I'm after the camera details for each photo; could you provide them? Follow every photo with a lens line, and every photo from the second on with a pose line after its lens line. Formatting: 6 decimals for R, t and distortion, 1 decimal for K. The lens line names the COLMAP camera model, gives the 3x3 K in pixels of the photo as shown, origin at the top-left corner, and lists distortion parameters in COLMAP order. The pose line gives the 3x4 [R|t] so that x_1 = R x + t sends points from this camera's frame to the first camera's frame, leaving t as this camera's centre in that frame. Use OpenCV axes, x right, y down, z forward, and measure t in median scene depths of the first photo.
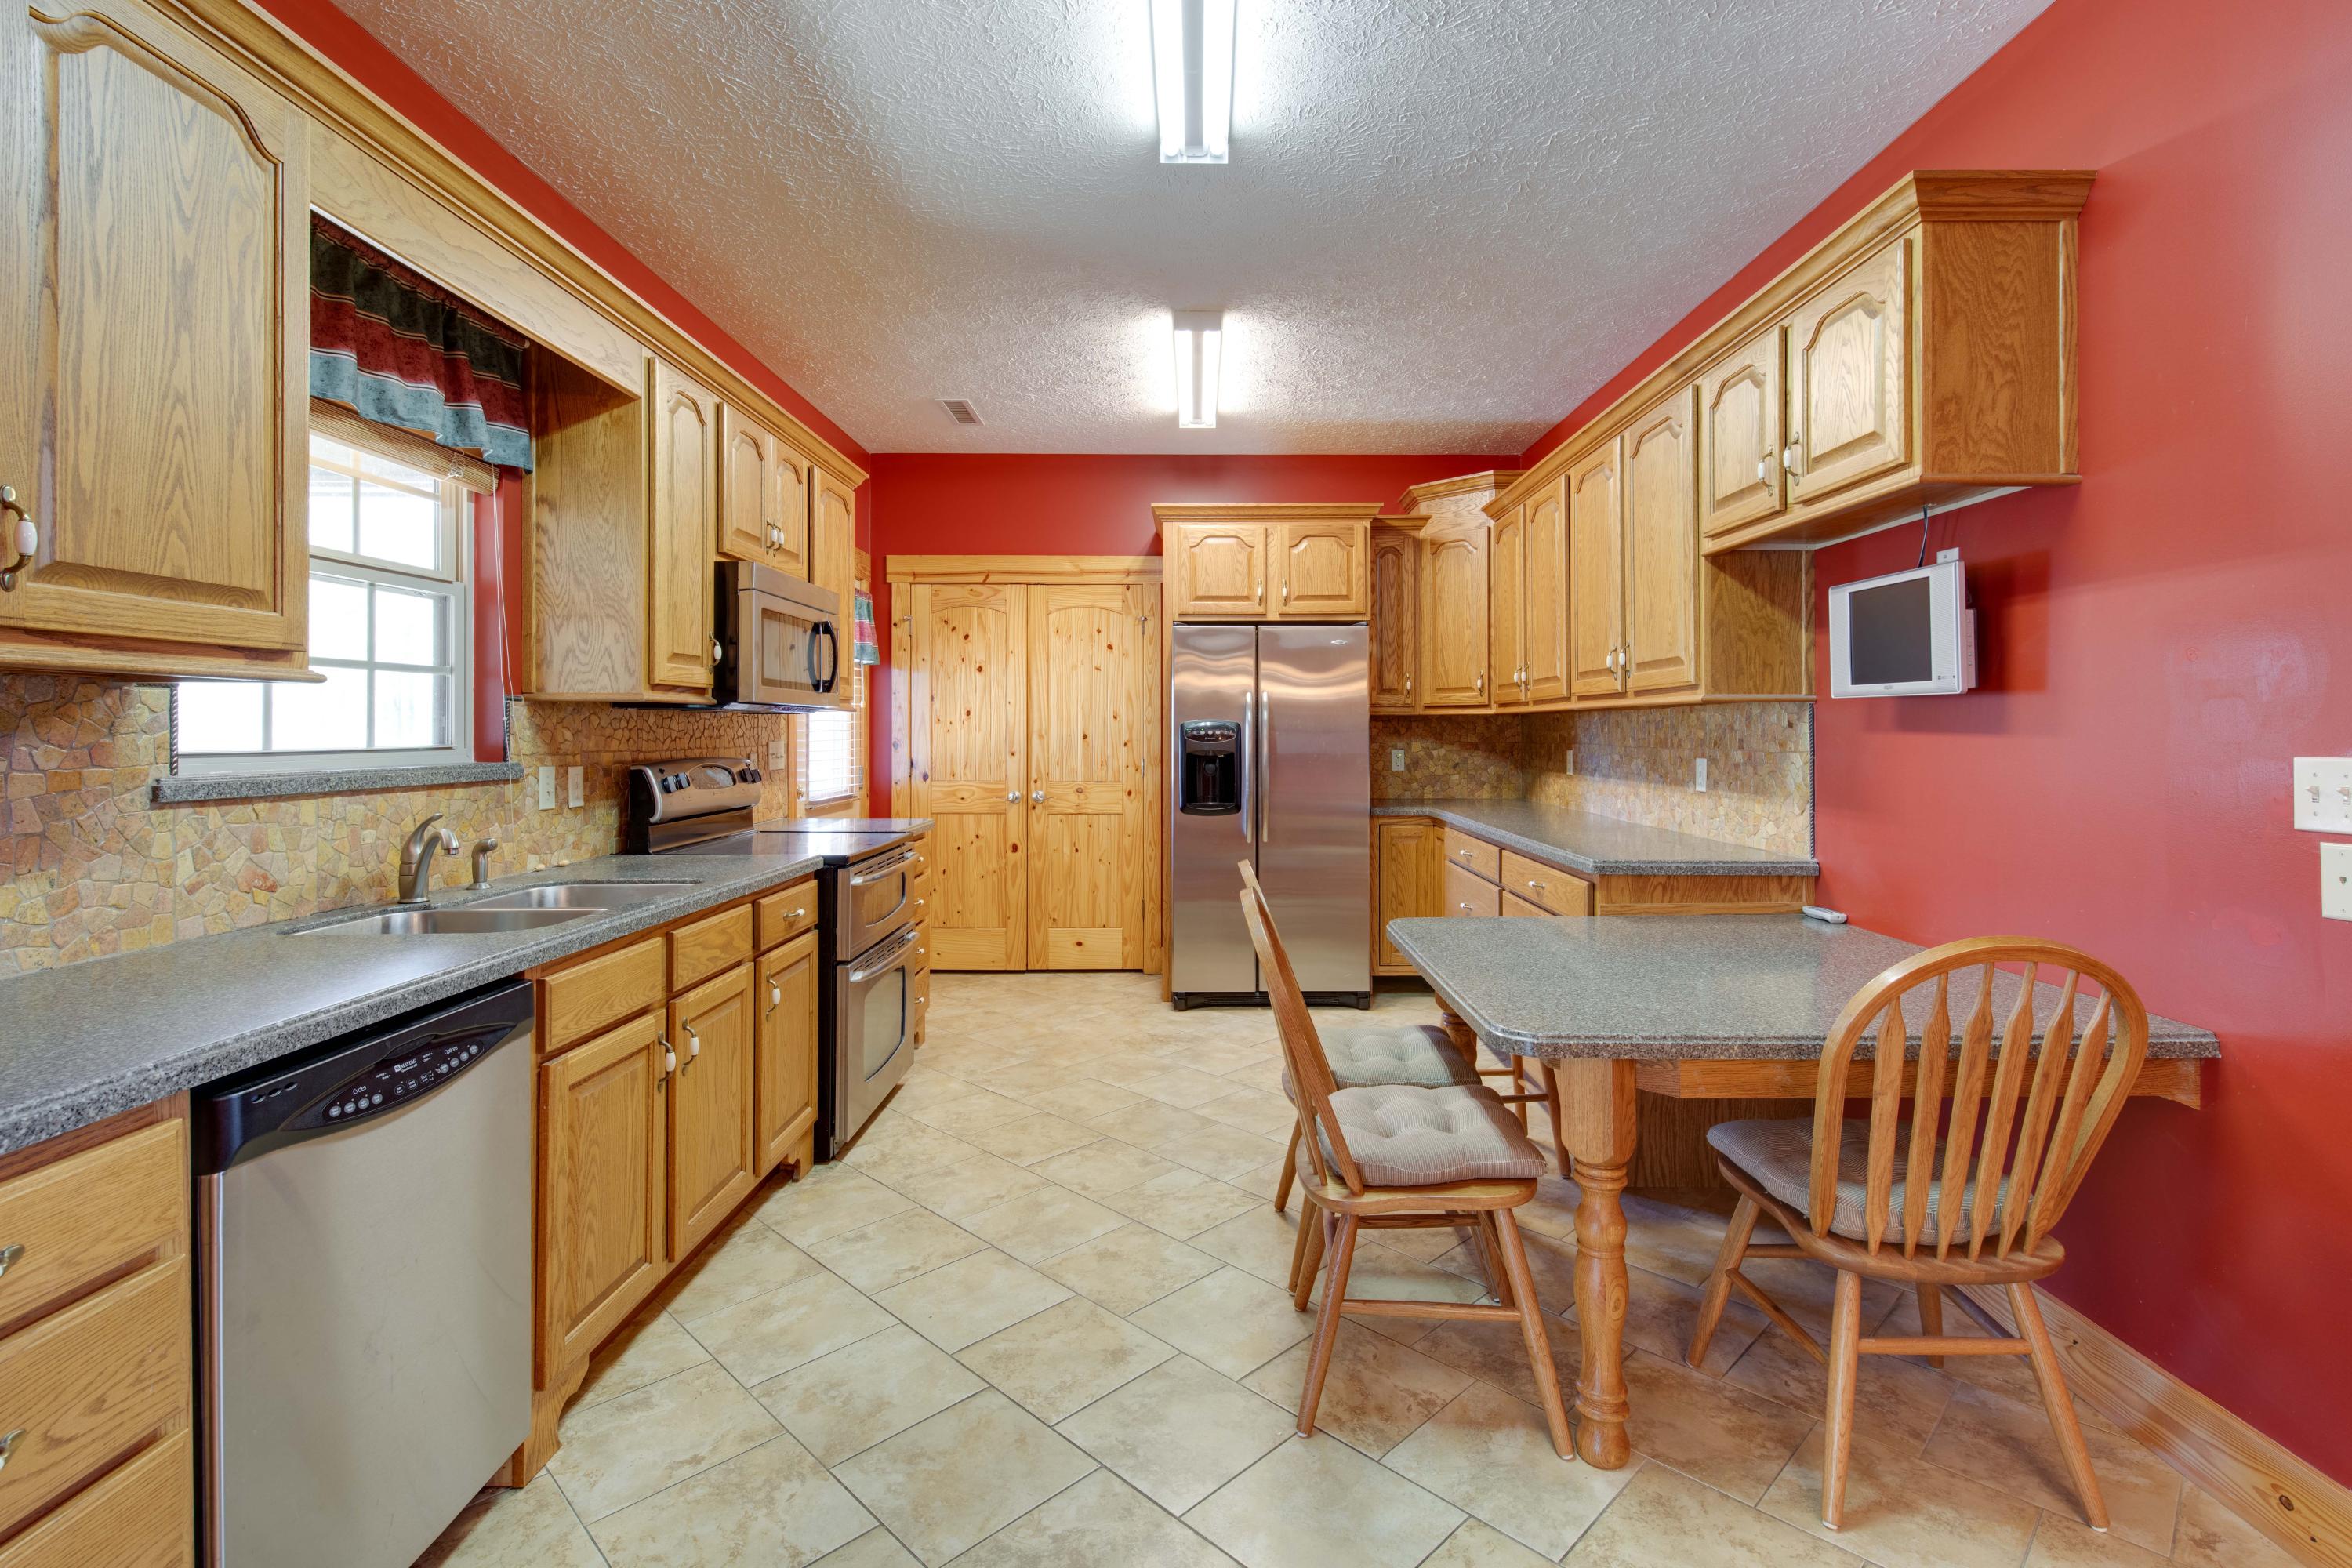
lens RADIAL K [[1097.3, 0, 1218.8], [0, 1097.3, 725.9], [0, 0, 1]] dist [0.018561, -0.009971]
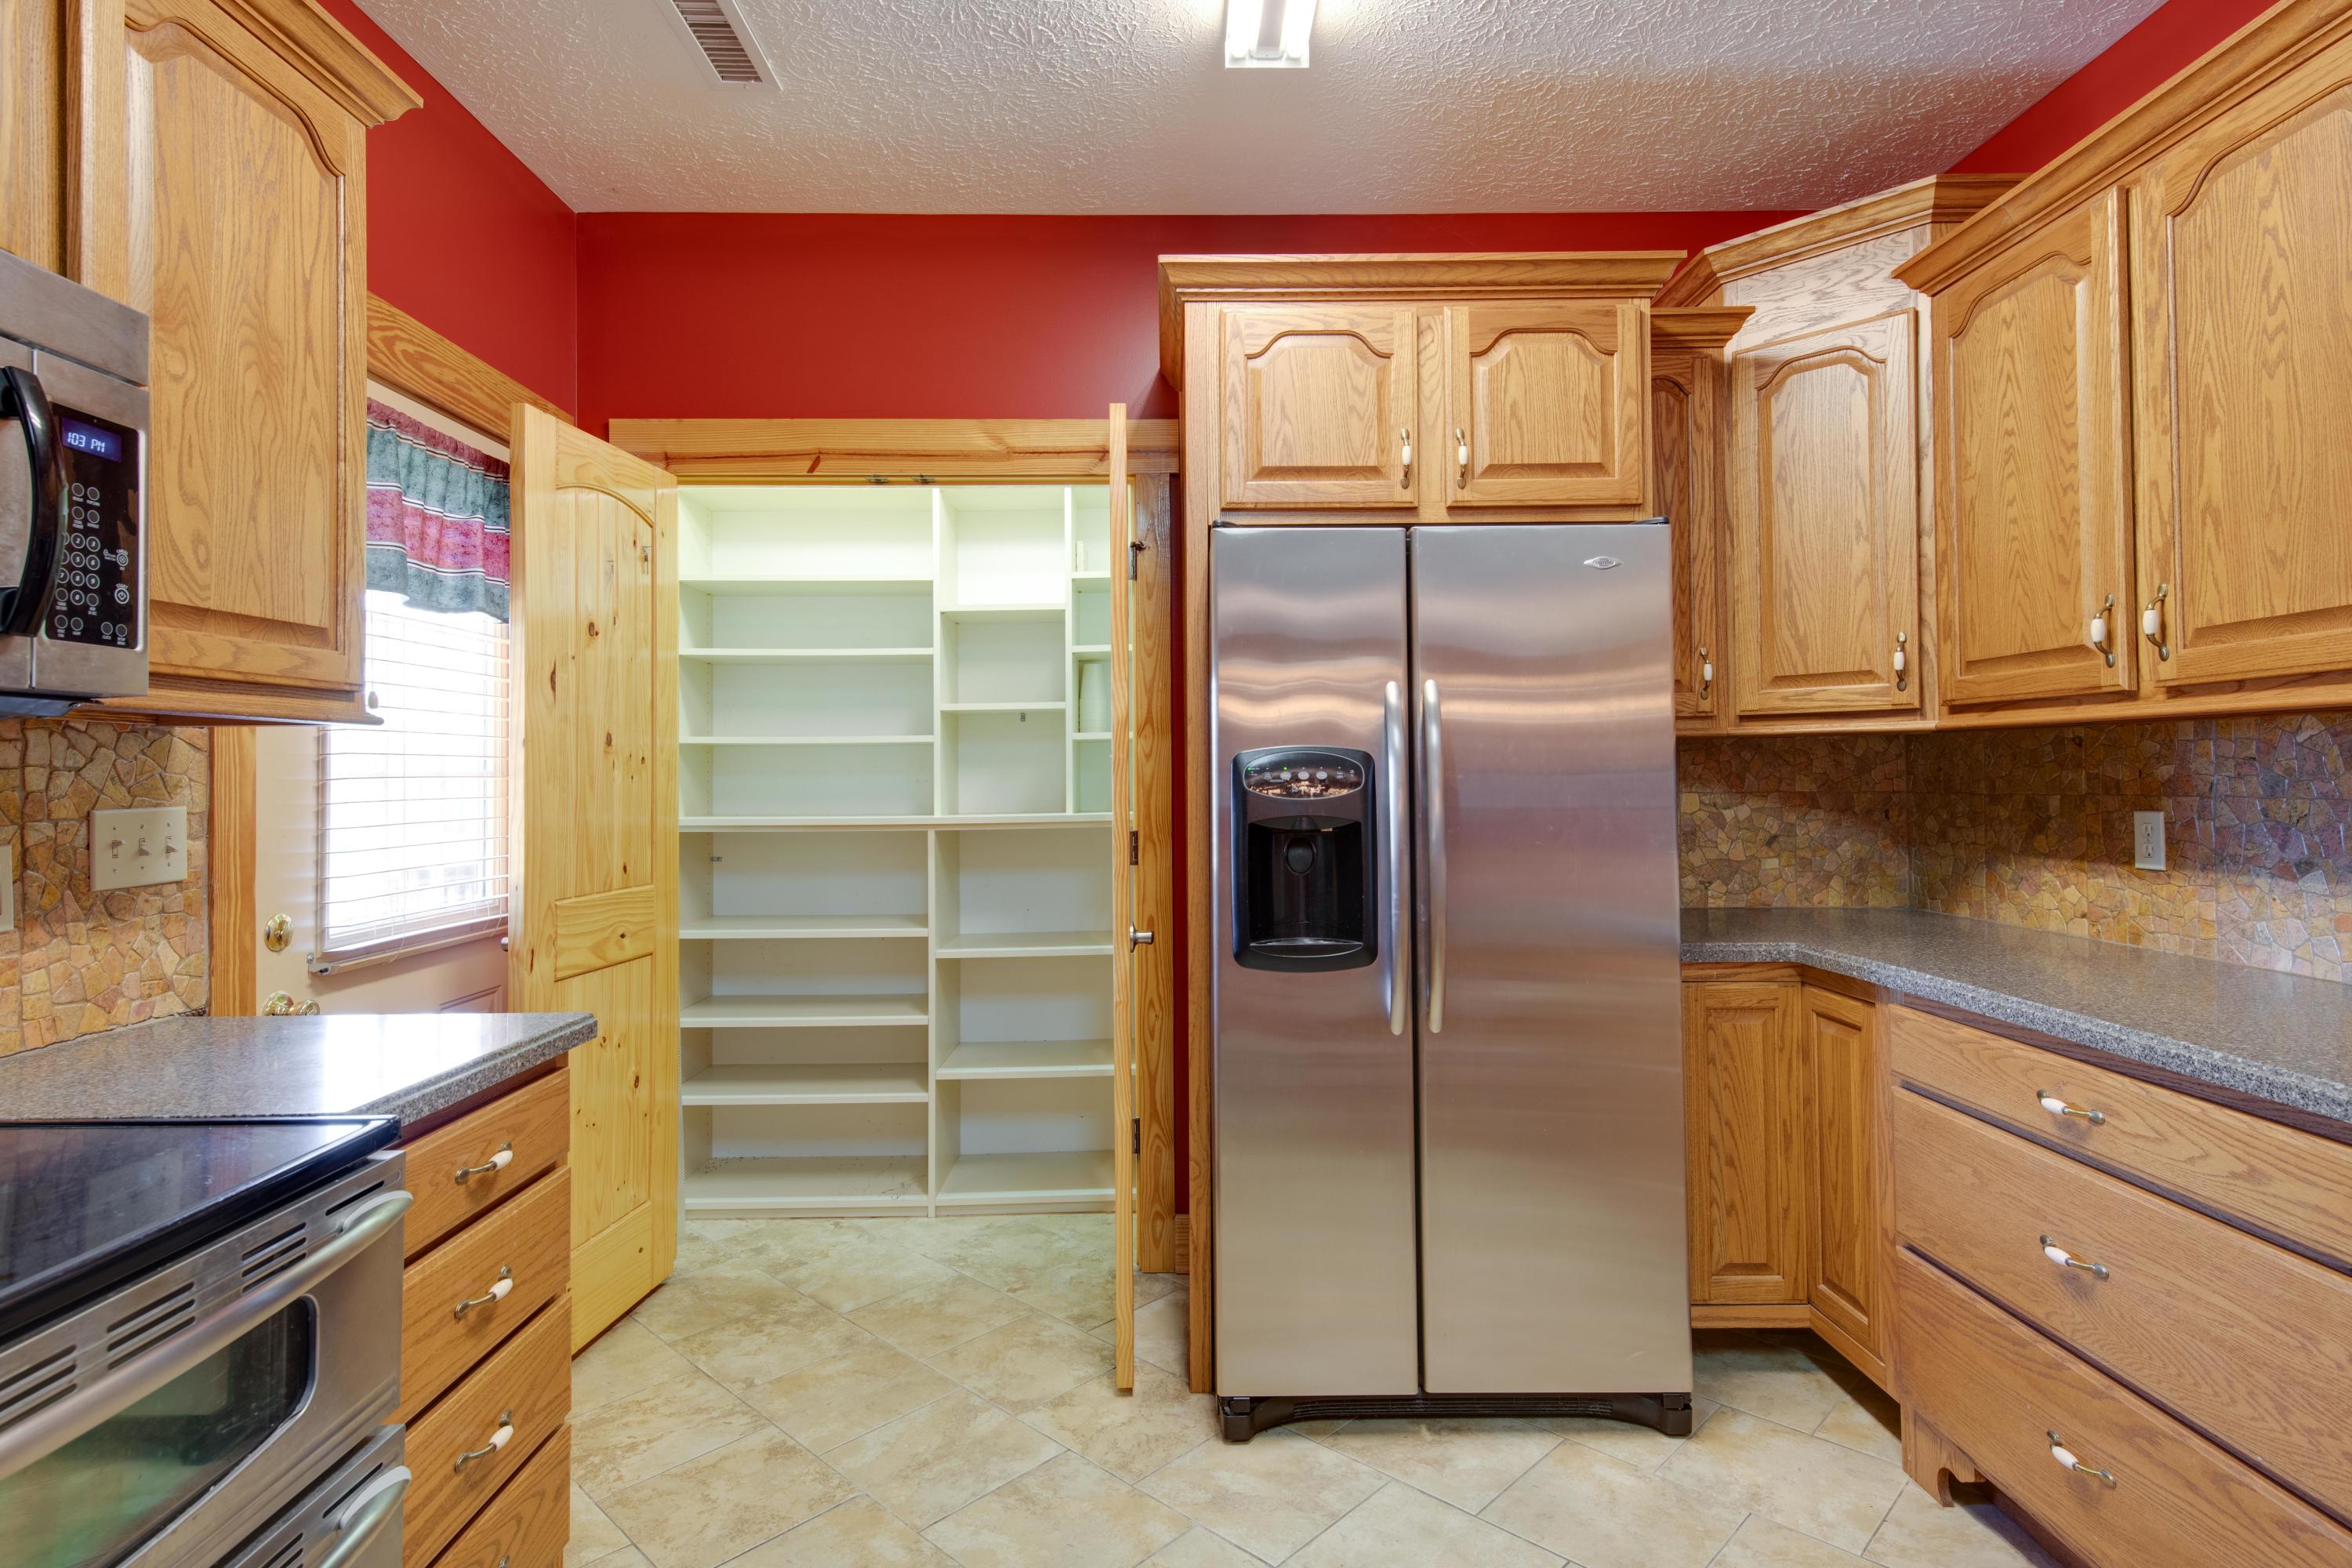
lens RADIAL K [[1193.4, 0, 1181.2], [0, 1193.4, 747.7], [0, 0, 1]] dist [0.029985, 0.000181]
pose [[0.999982, -0.005985, 0.000960, -0.091162], [0.006000, 0.999842, -0.016705, 0.004492], [-0.000860, 0.016711, 0.999860, 0.874531]]
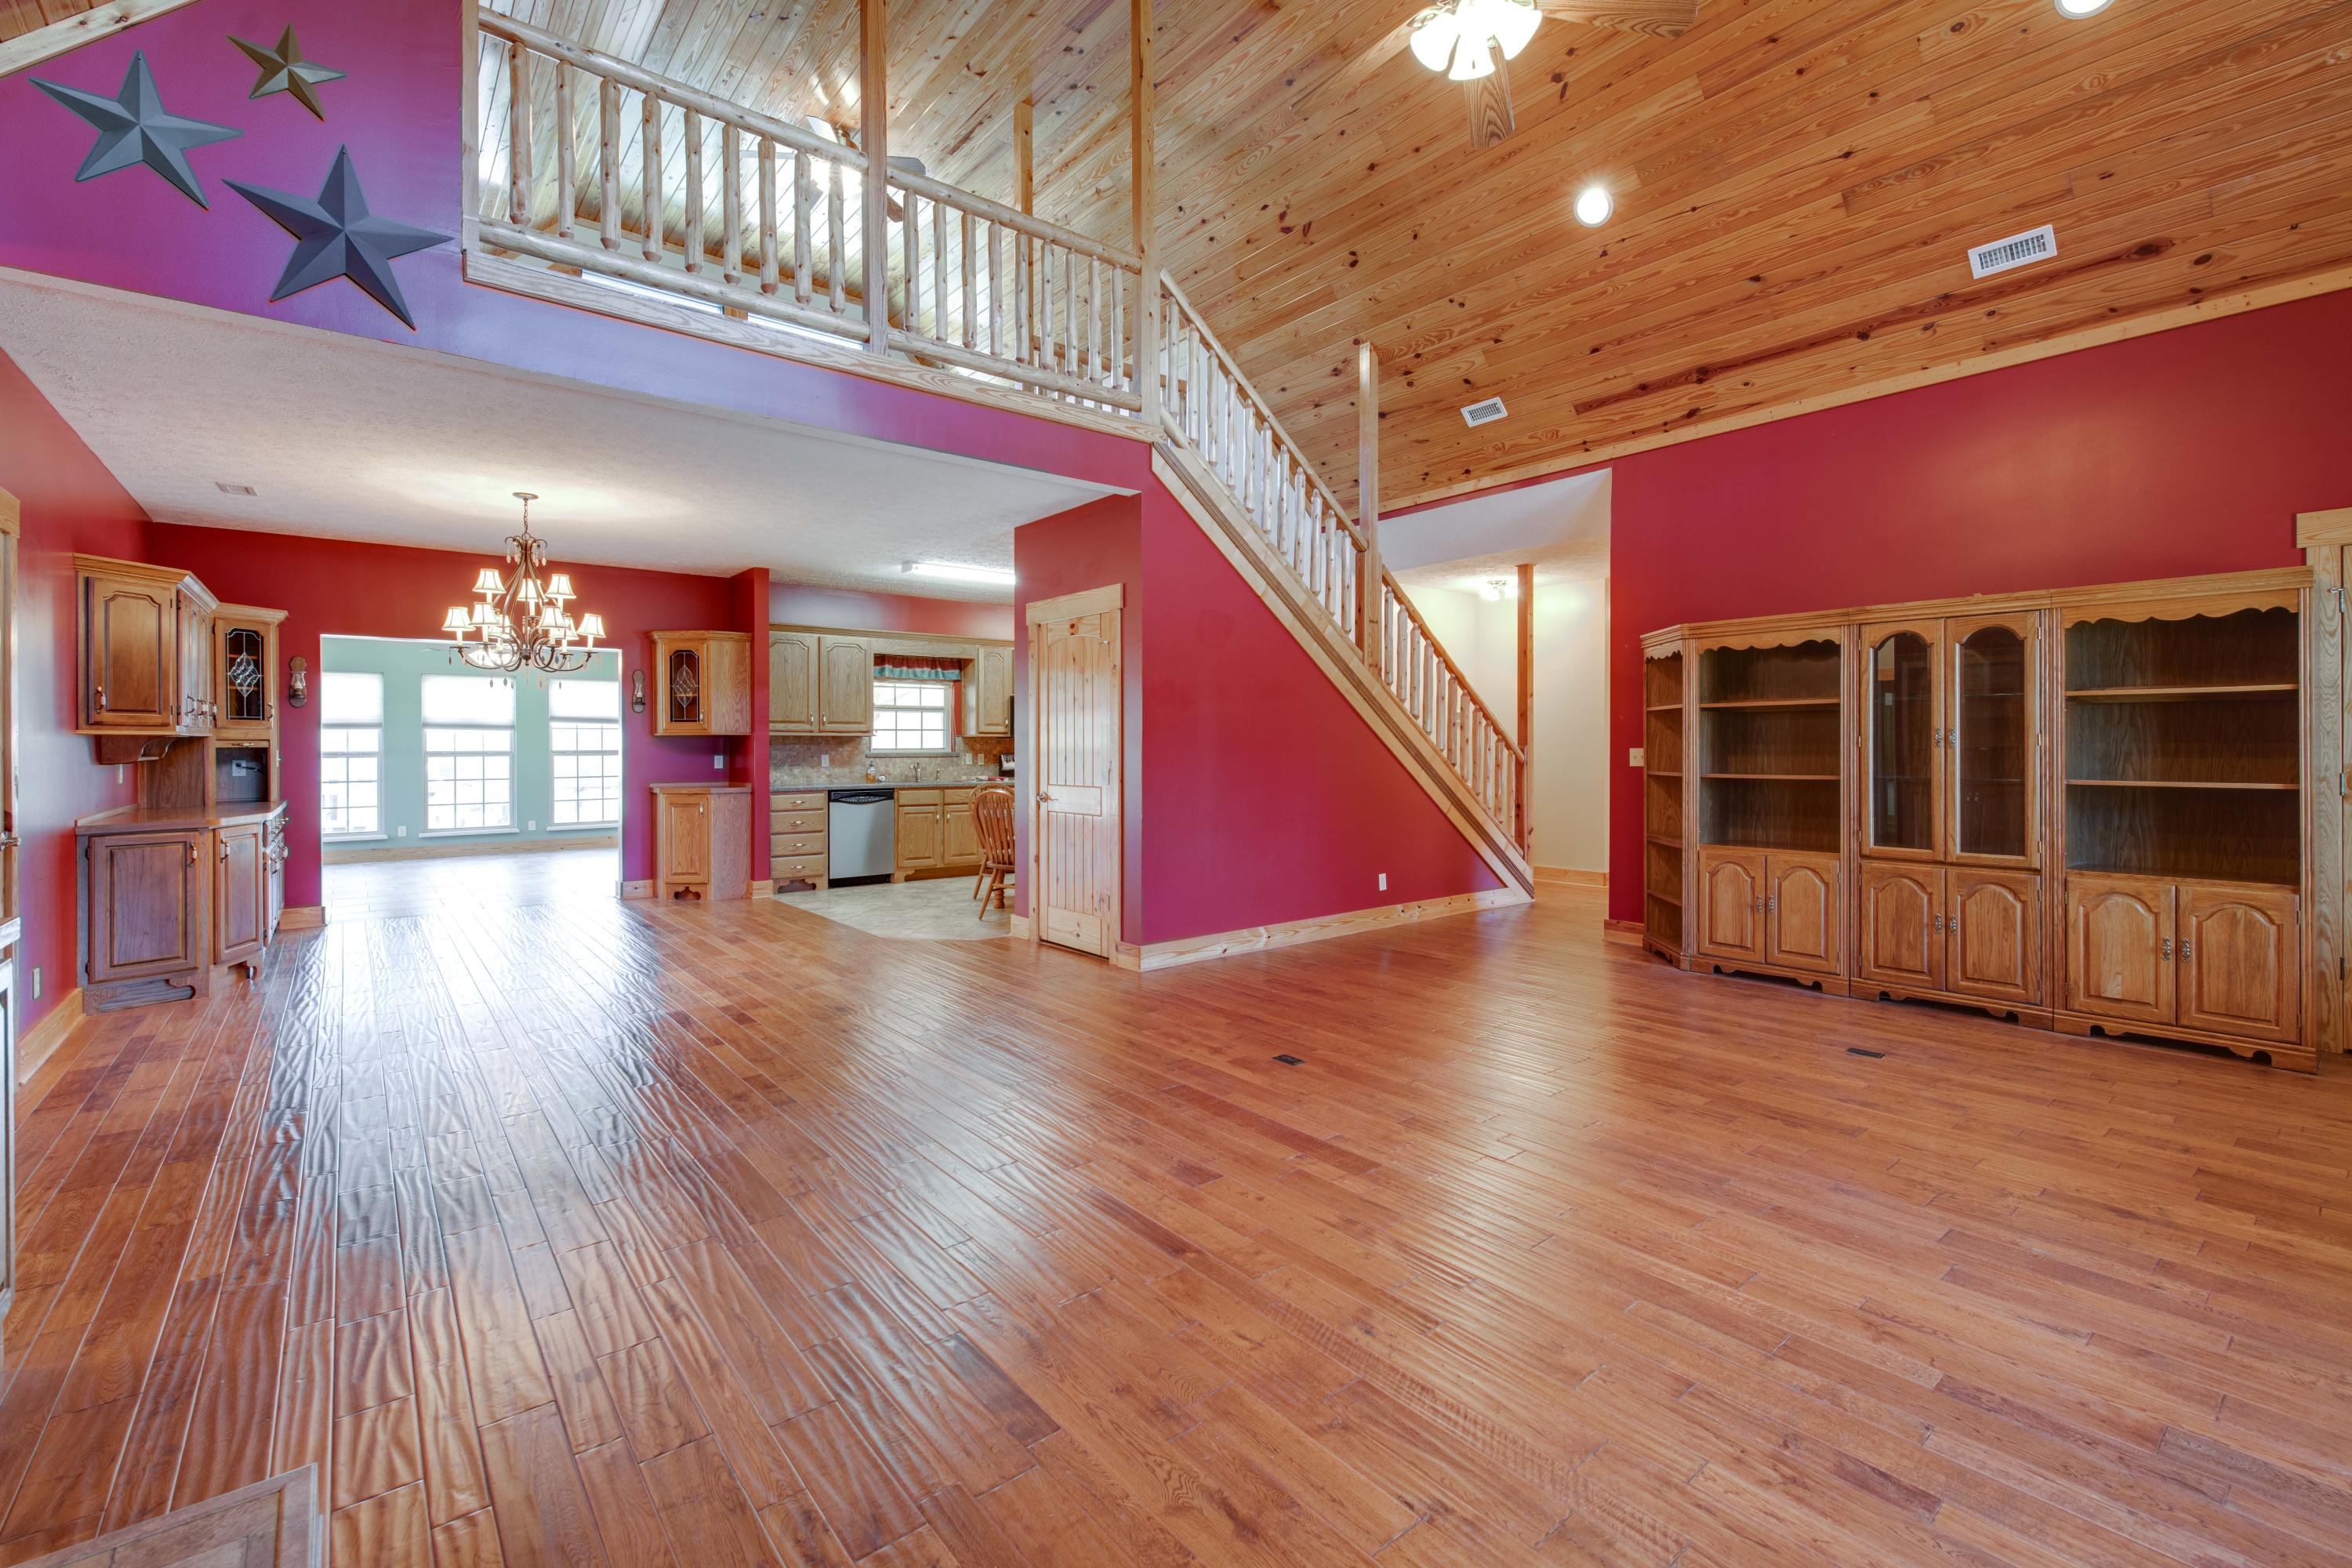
lens RADIAL K [[996.6, 0, 1173.5], [0, 996.6, 748.1], [0, 0, 1]] dist [0.002391, -0.000492]
pose [[0.620861, 0.006203, -0.783896, 2.448071], [0.003278, 0.999939, 0.010509, -0.015950], [0.783914, -0.009094, 0.620803, -0.581094]]
